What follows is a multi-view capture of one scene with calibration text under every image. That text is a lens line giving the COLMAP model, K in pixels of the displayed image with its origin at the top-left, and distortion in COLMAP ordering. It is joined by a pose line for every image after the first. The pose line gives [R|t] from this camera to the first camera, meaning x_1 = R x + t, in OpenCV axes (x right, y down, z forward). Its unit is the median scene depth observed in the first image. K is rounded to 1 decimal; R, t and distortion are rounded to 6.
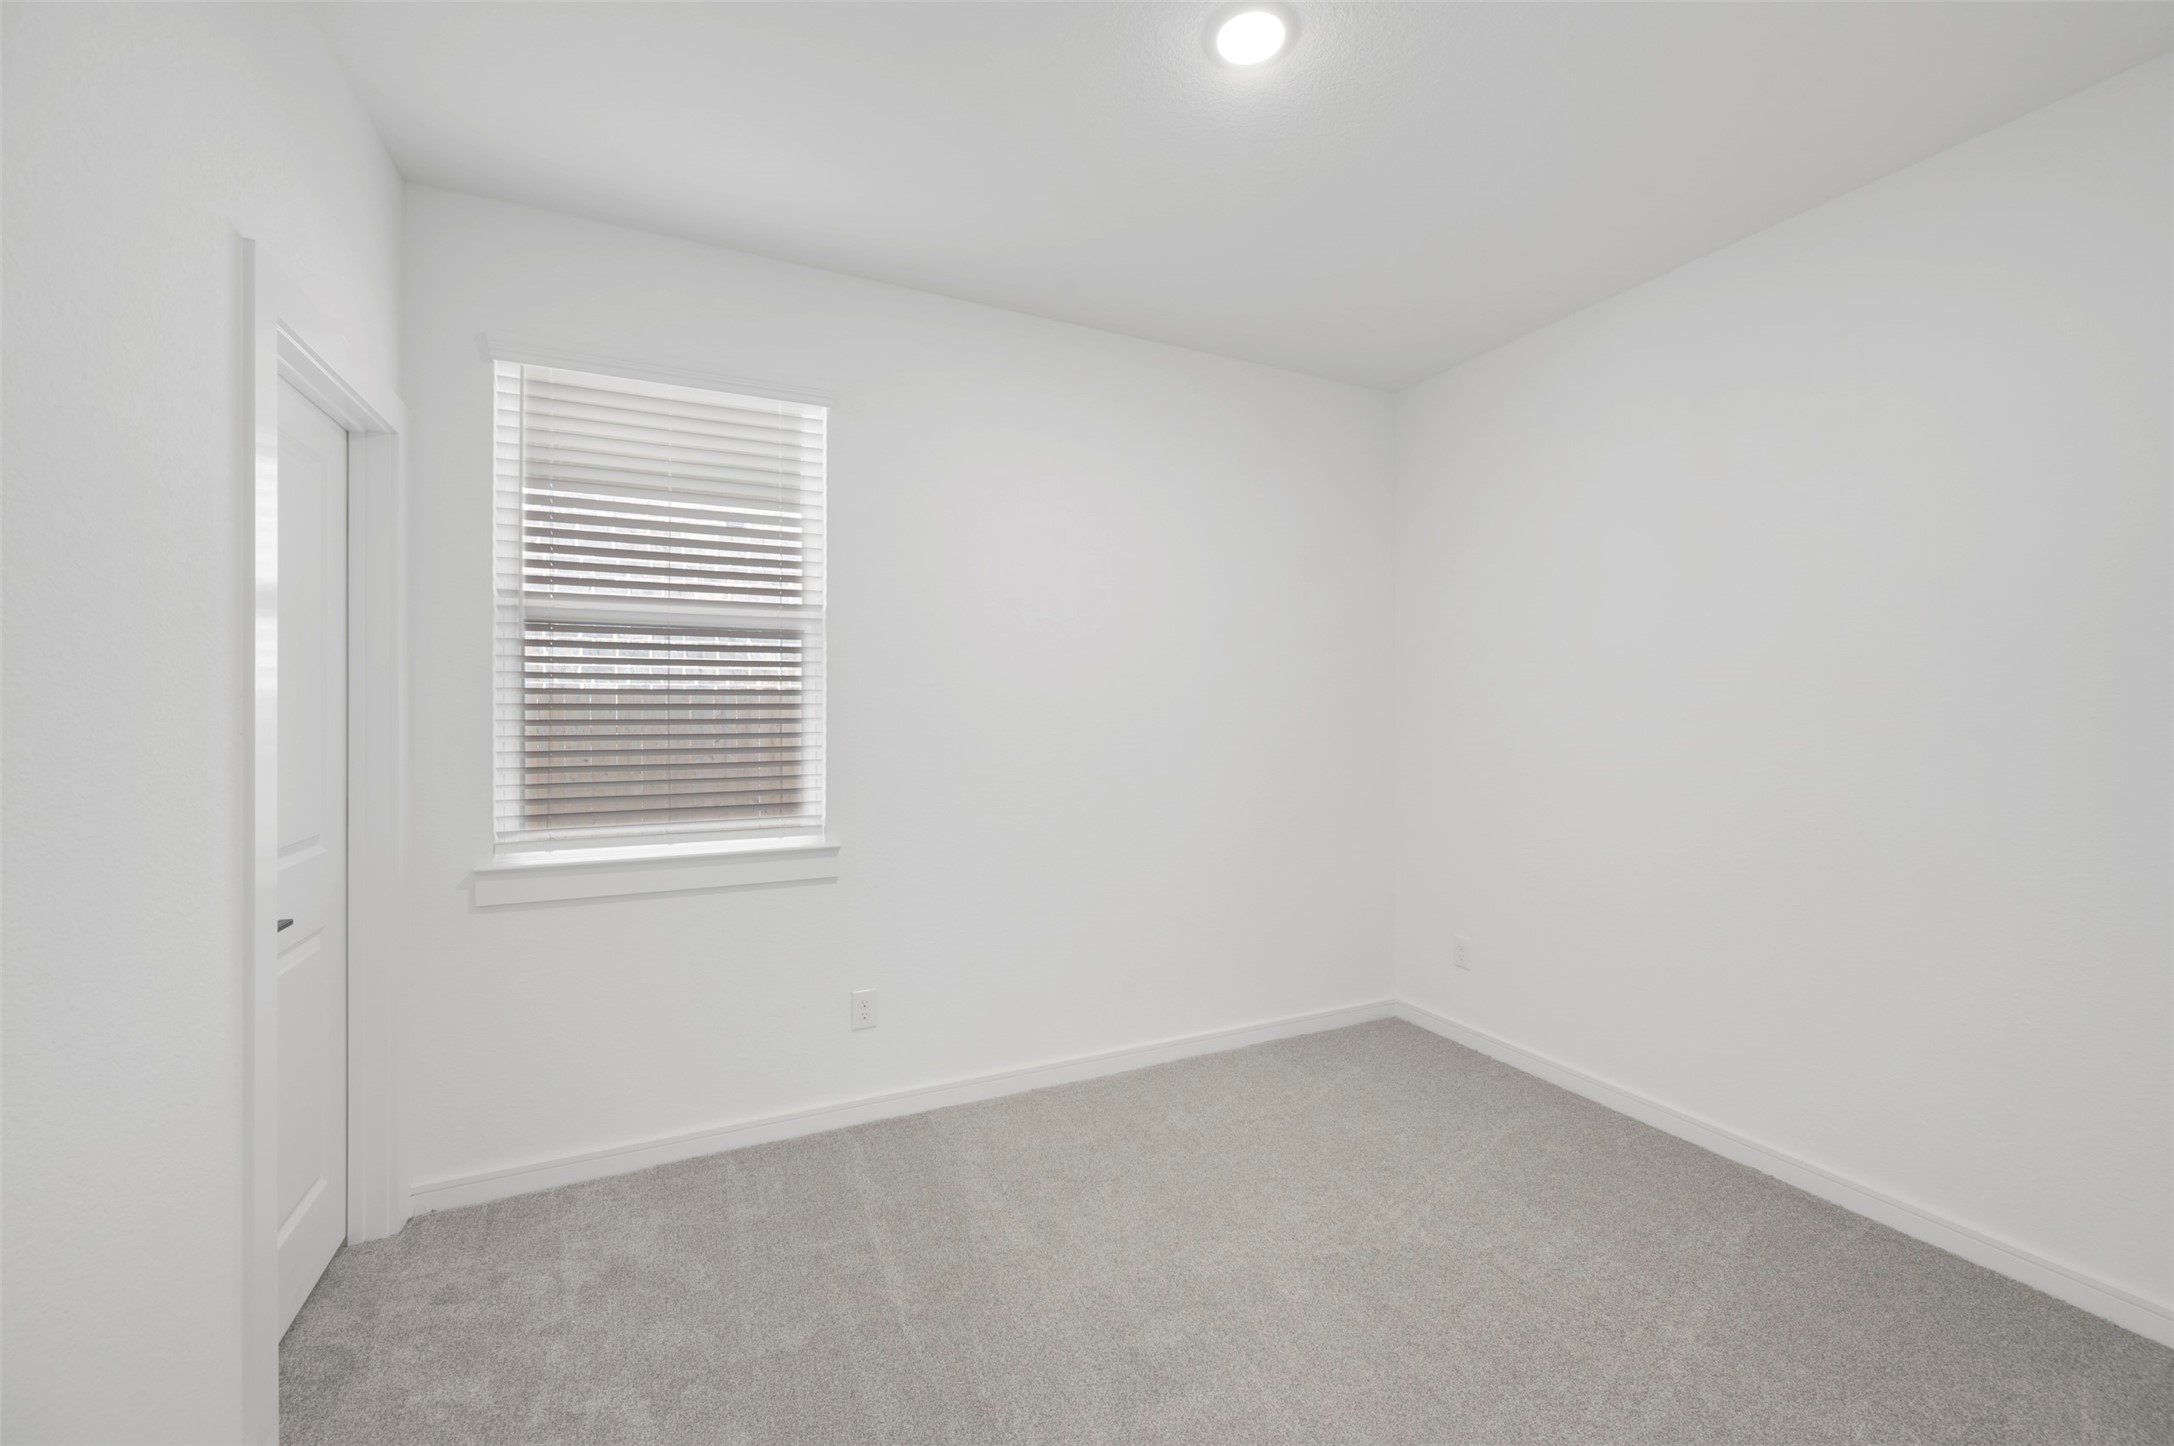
lens RADIAL K [[860.6, 0, 1092.6], [0, 860.6, 710.0], [0, 0, 1]] dist [0.000462, 0.000067]
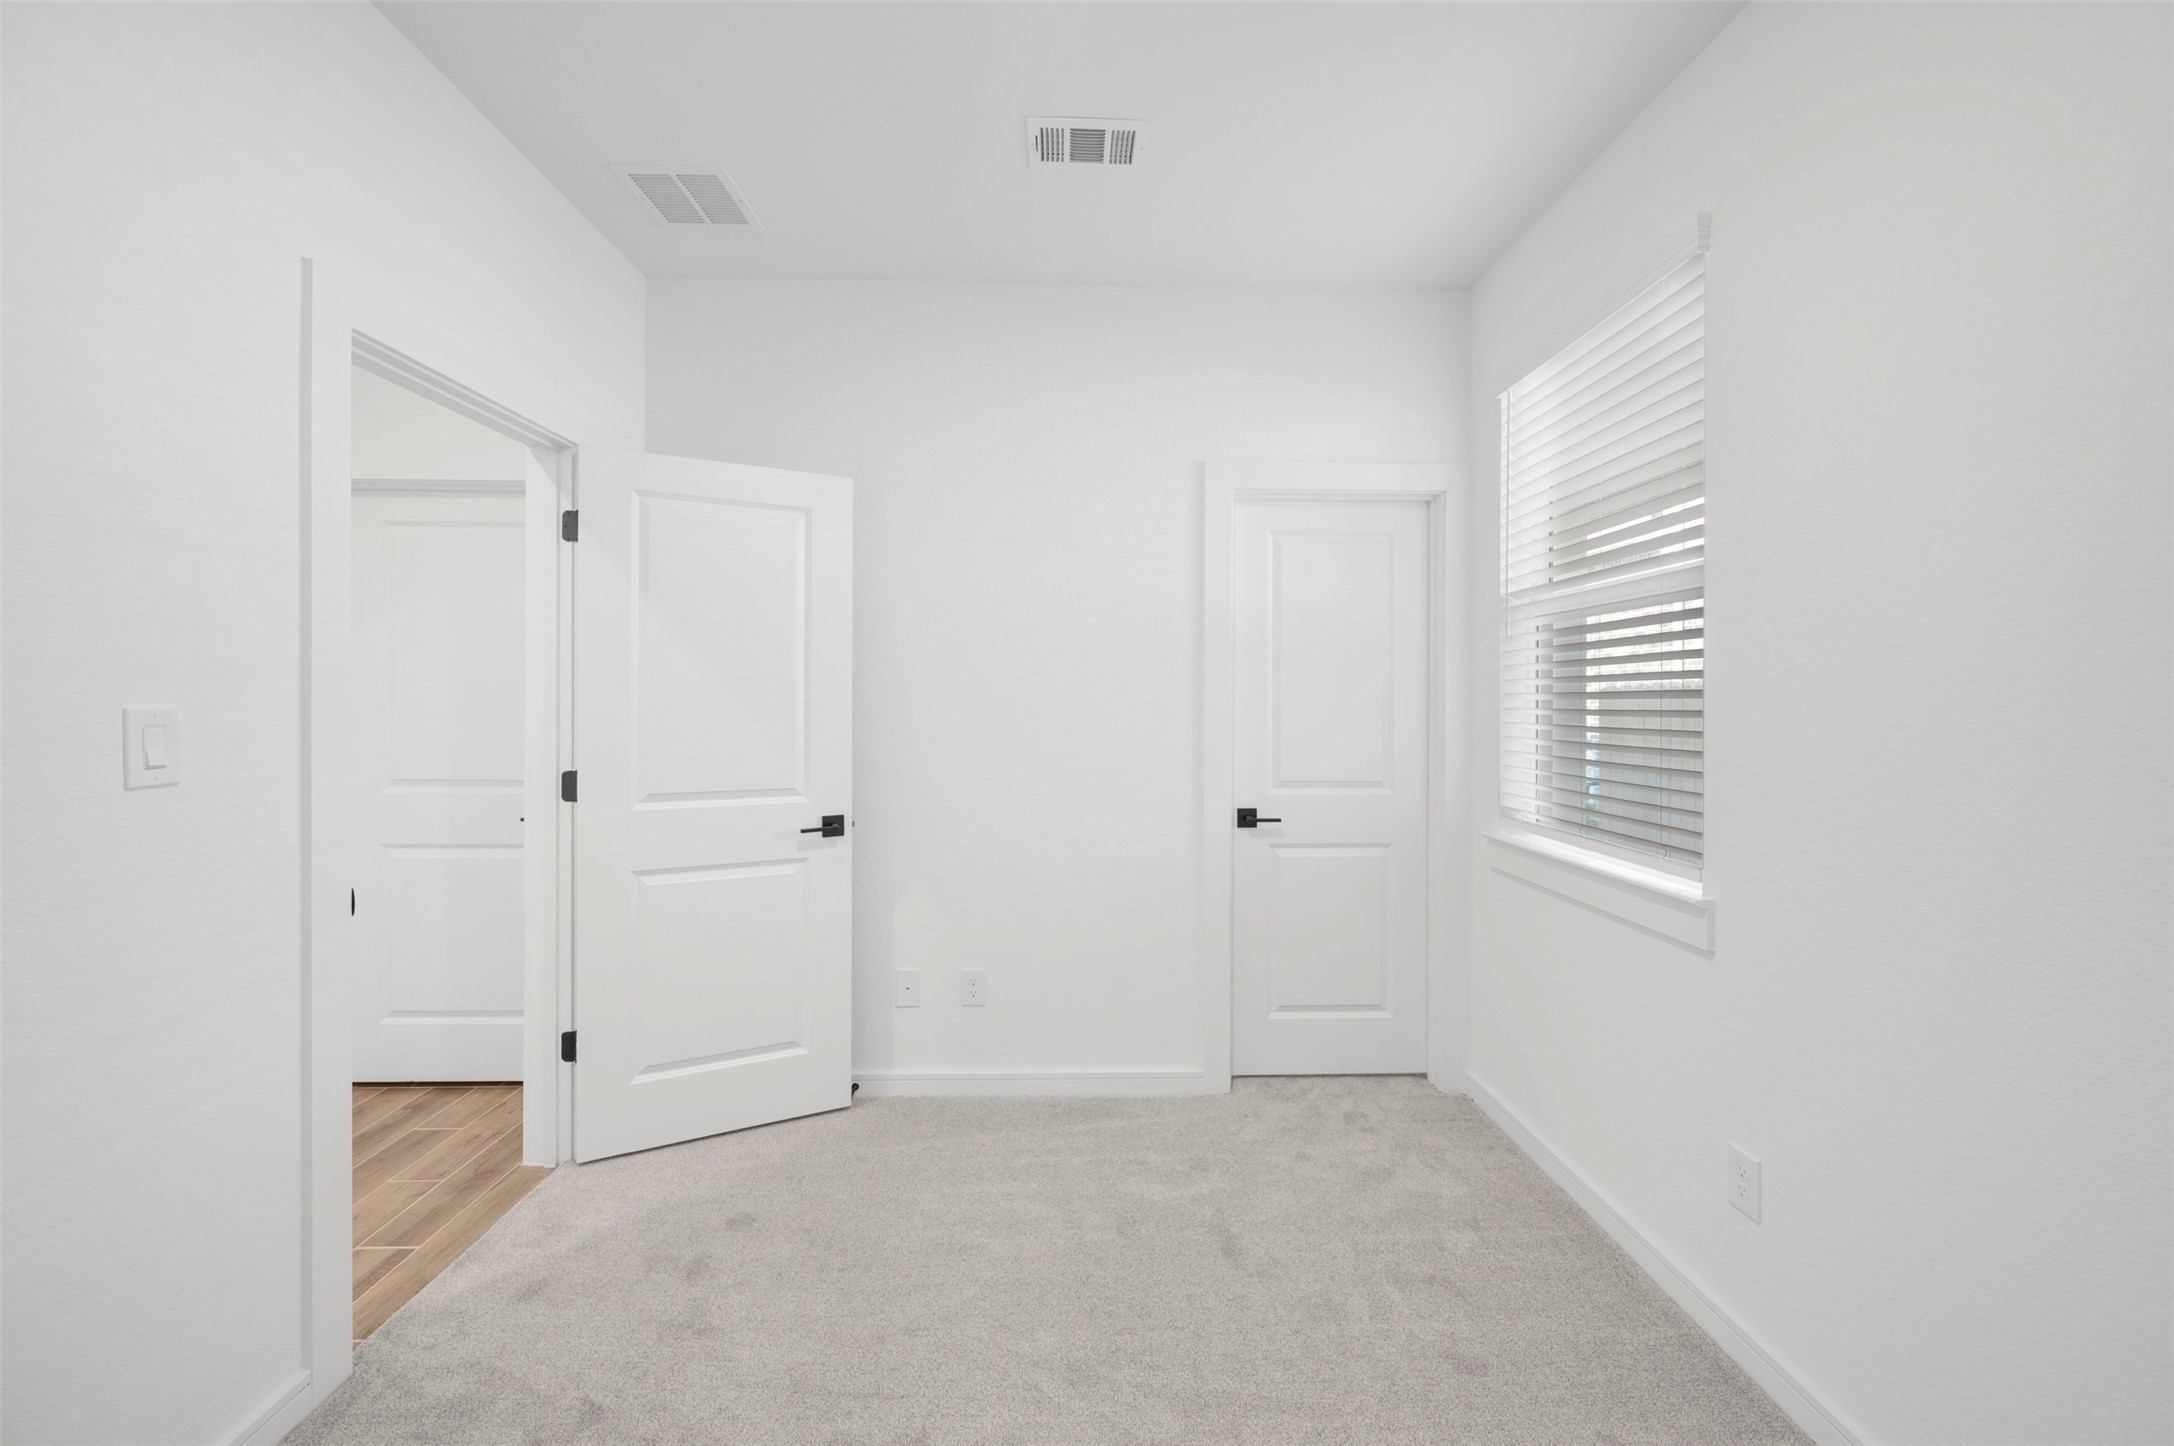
lens RADIAL K [[860.6, 0, 1092.6], [0, 860.6, 710.0], [0, 0, 1]] dist [0.000462, 0.000067]
pose [[-0.412384, 0.004770, -0.910998, 0.655725], [0.000588, 0.999987, 0.004970, 0.009201], [0.911010, 0.001514, -0.412381, 1.107727]]
